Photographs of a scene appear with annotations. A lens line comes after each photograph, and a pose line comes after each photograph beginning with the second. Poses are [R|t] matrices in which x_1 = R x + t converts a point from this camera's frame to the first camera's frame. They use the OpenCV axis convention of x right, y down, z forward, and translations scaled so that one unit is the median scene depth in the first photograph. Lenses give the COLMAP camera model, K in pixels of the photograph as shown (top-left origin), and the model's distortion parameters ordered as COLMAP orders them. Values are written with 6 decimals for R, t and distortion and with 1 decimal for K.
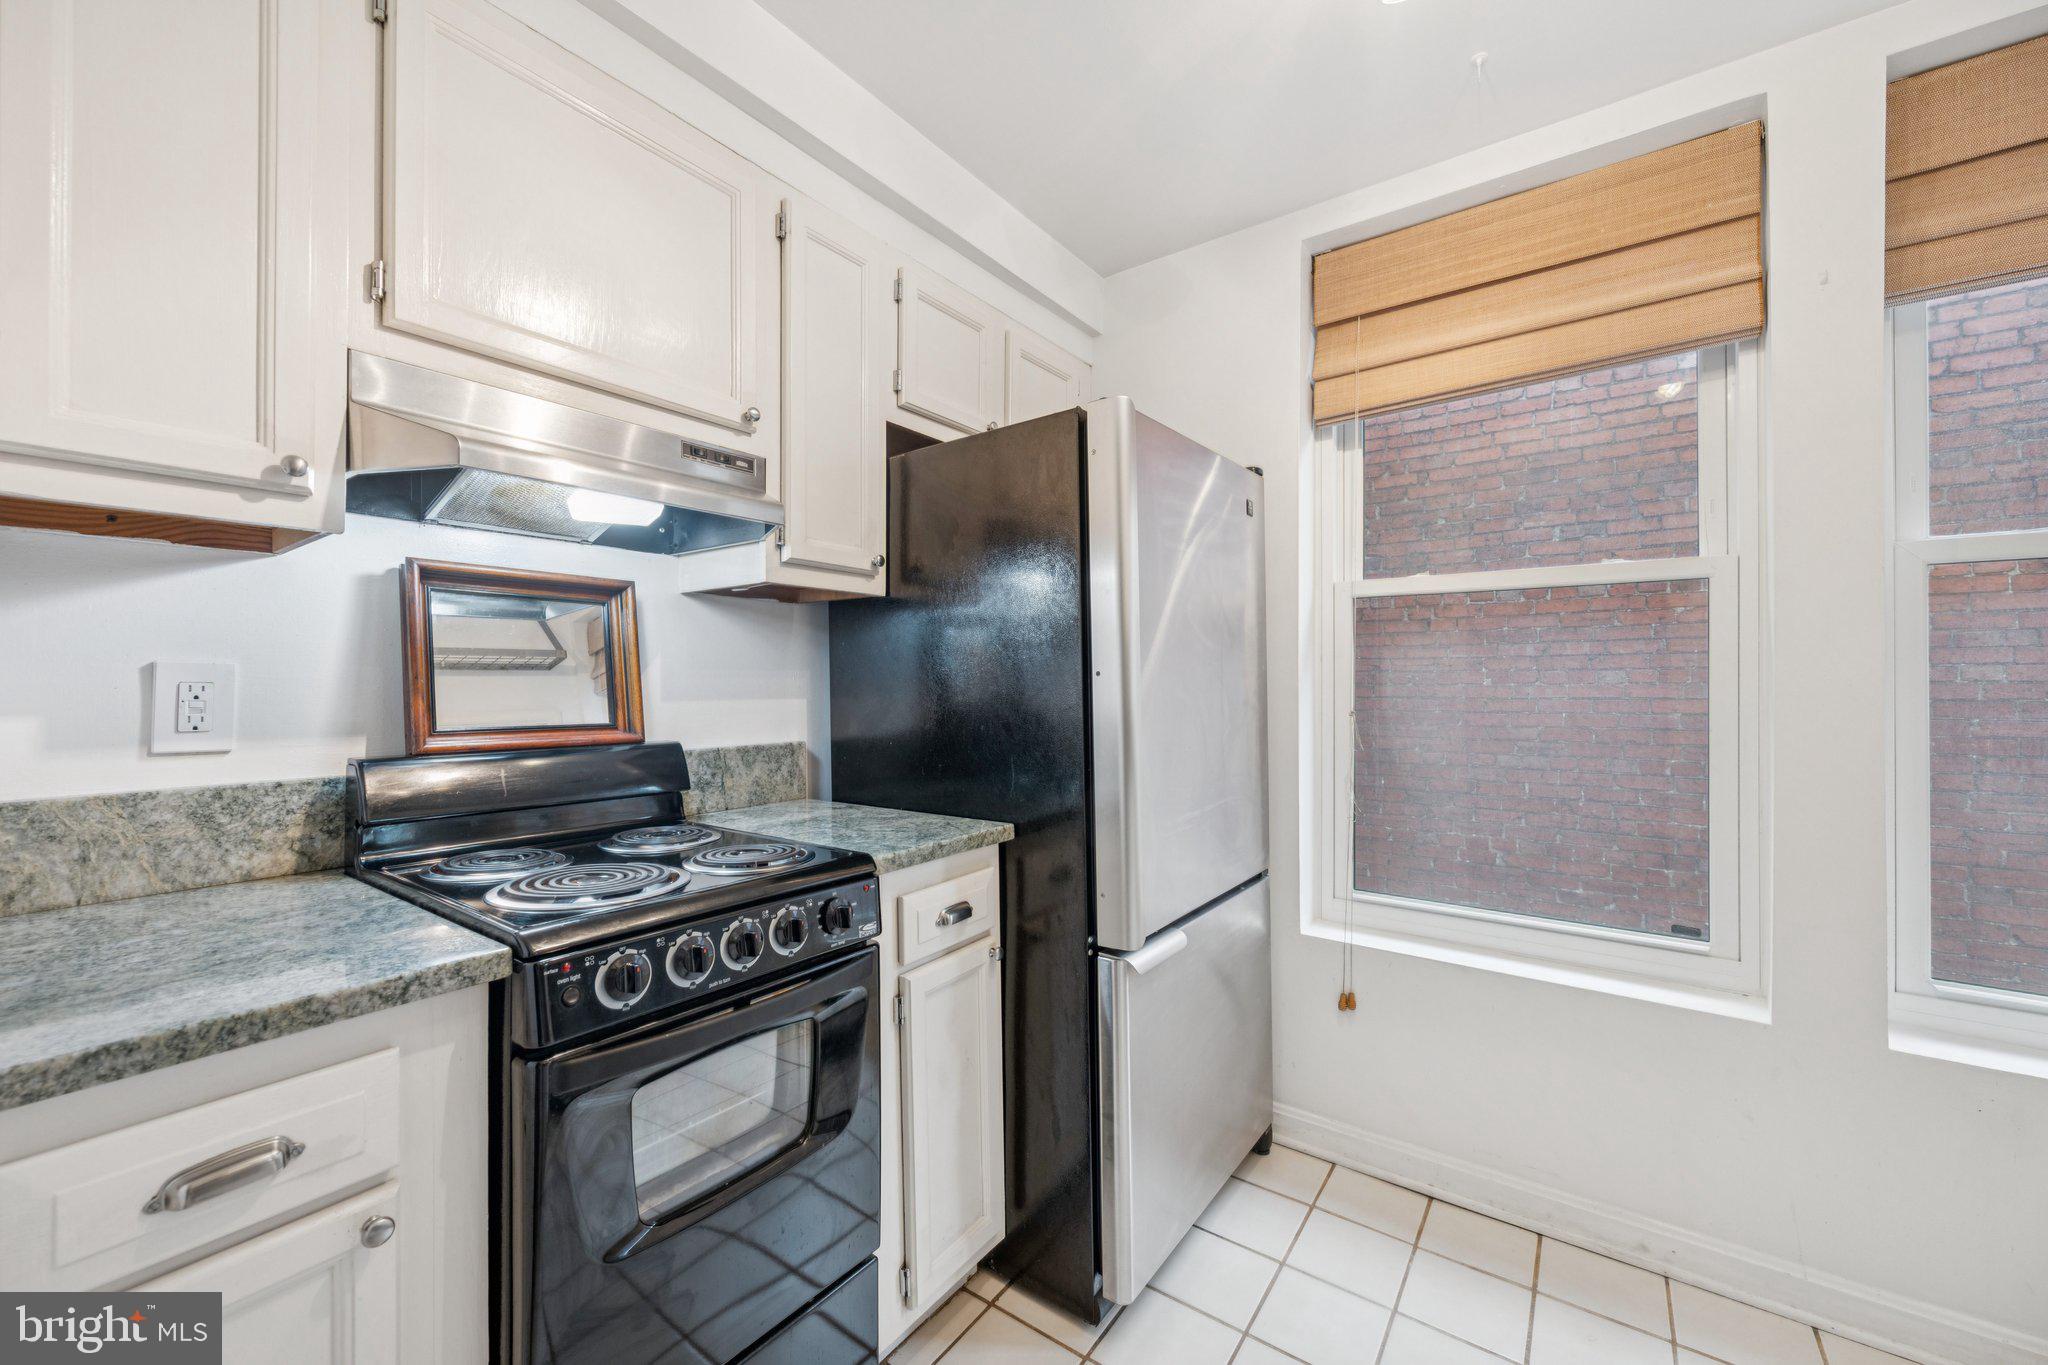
lens RADIAL K [[815.8, 0, 1008.2], [0, 815.8, 673.1], [0, 0, 1]] dist [-0.001537, -0.000040]
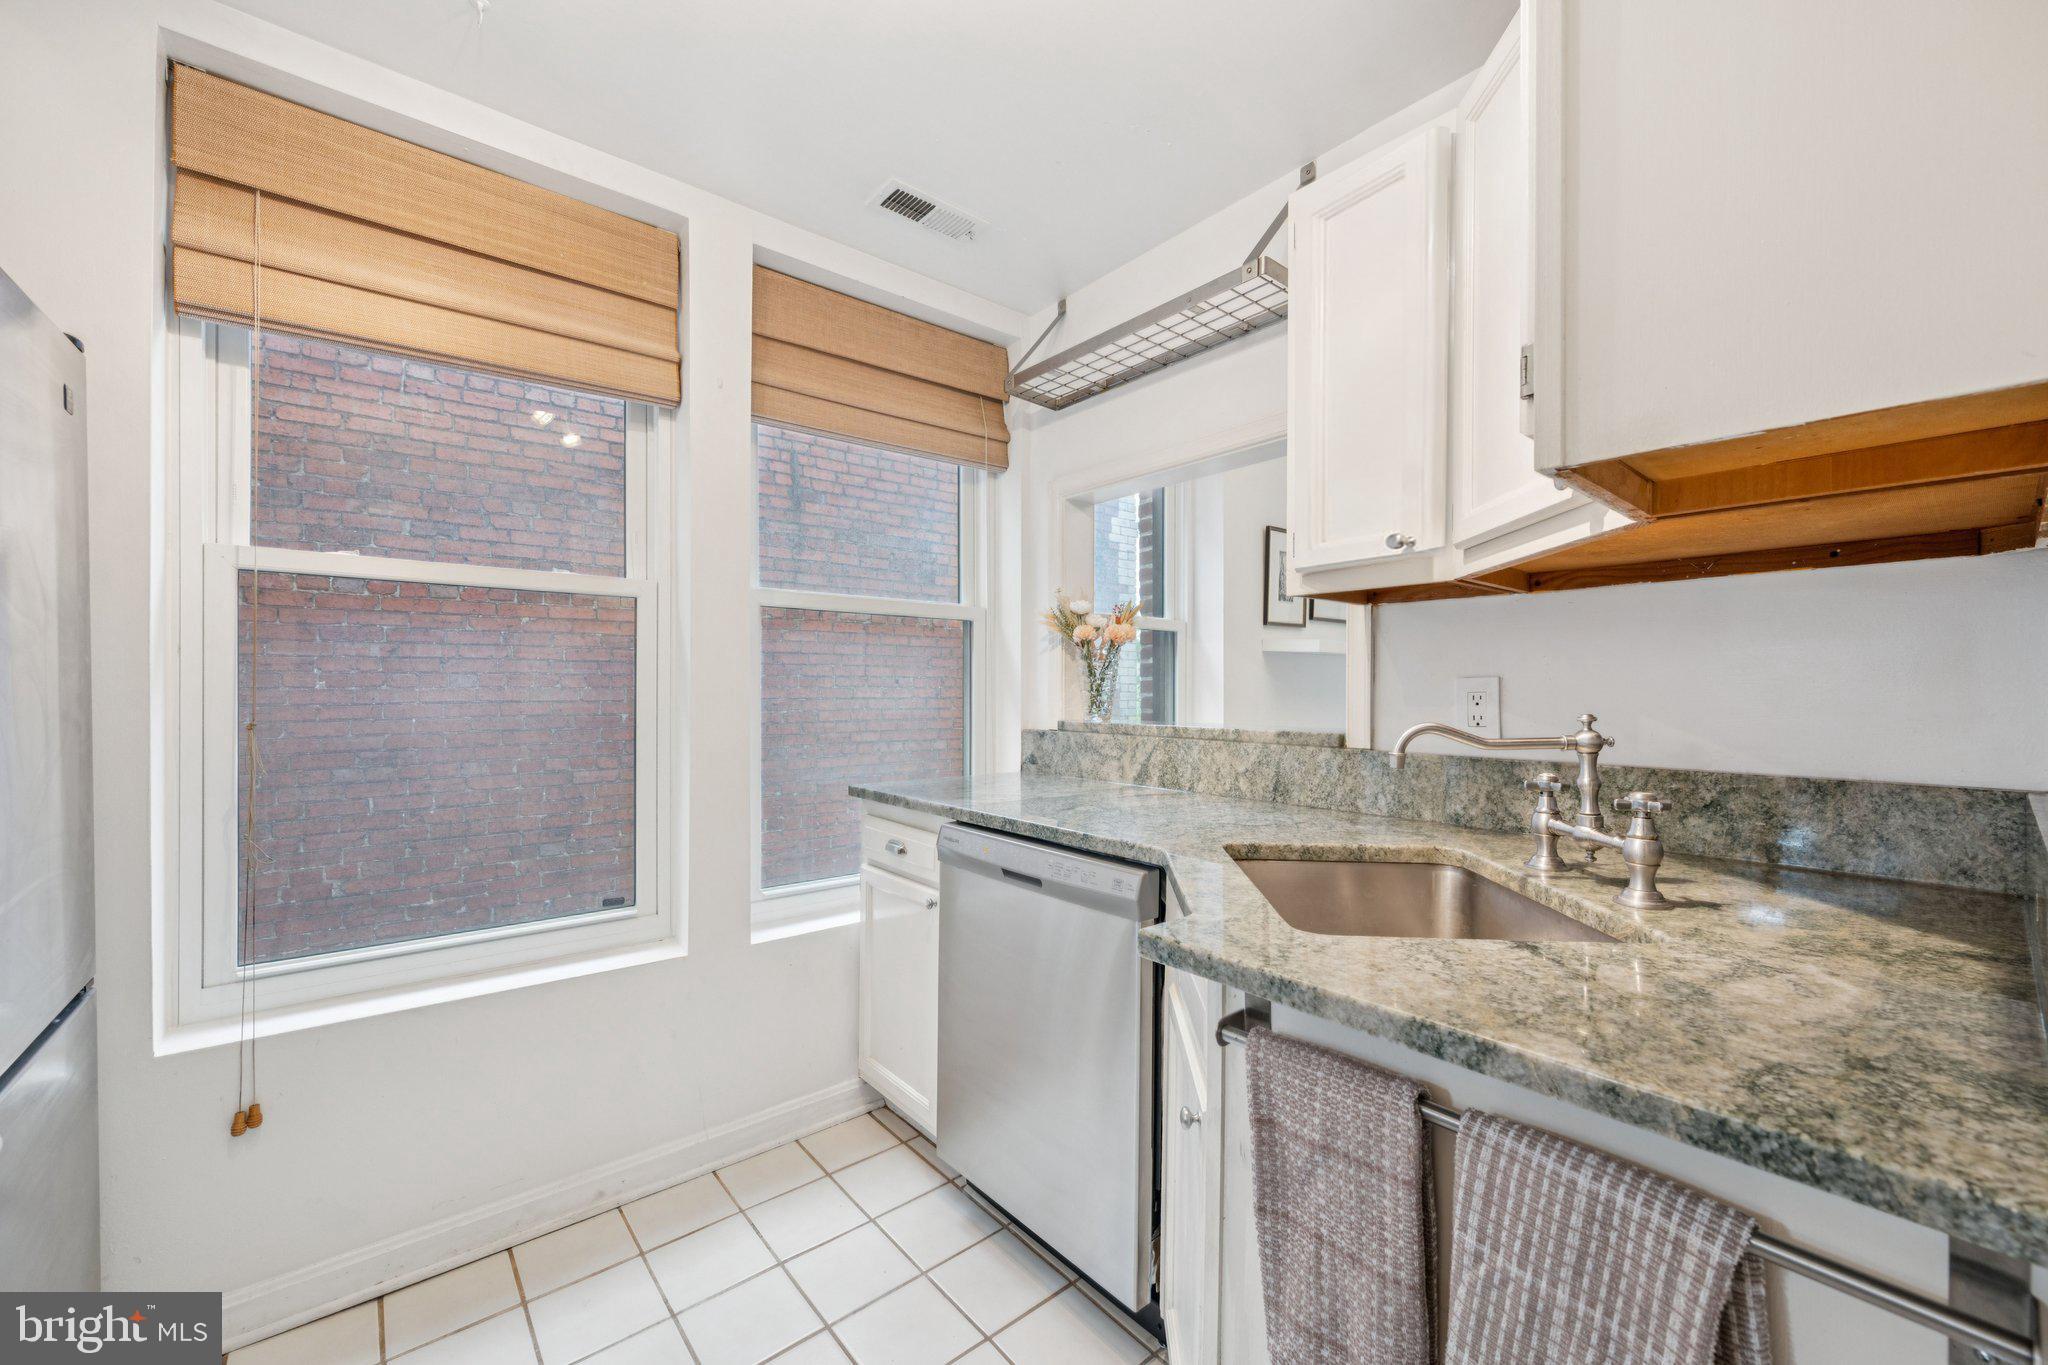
lens RADIAL K [[815.8, 0, 1038.3], [0, 815.8, 685.9], [0, 0, 1]] dist [-0.001537, -0.000040]
pose [[0.214222, 0.004419, 0.976775, -0.160716], [-0.014371, 0.999896, -0.001372, 0.004094], [-0.976679, -0.013744, 0.214263, 0.166676]]
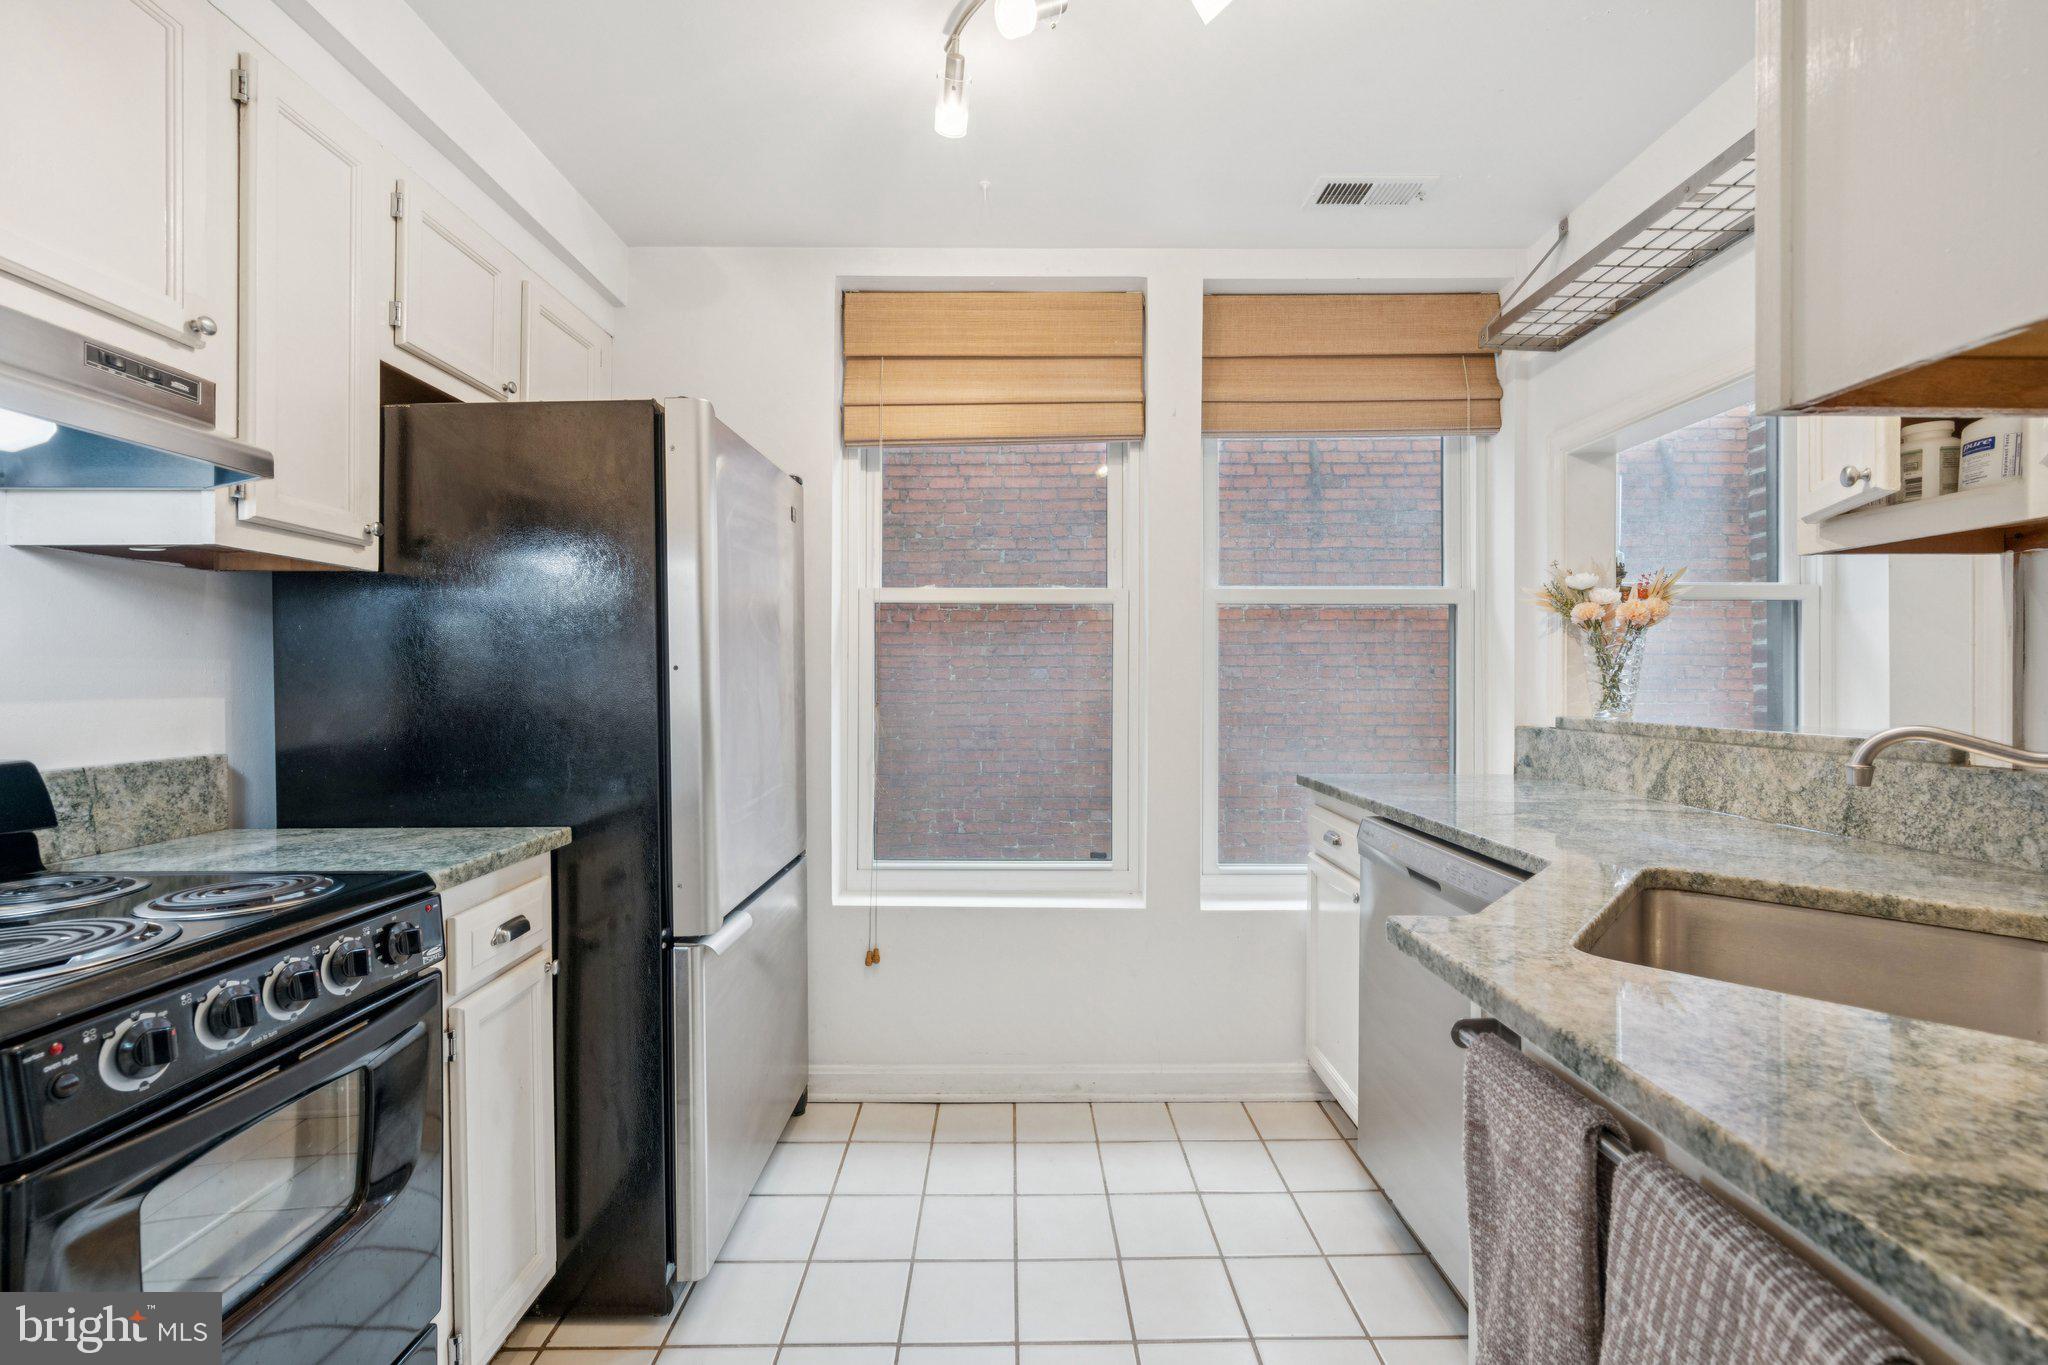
lens RADIAL K [[869.4, 0, 1022.2], [0, 869.4, 665.9], [0, 0, 1]] dist [-0.000489, 0.000071]
pose [[0.795868, 0.009841, 0.605390, -0.170653], [-0.008135, 0.999951, -0.005561, 0.000530], [-0.605415, -0.000499, 0.795910, -0.101994]]
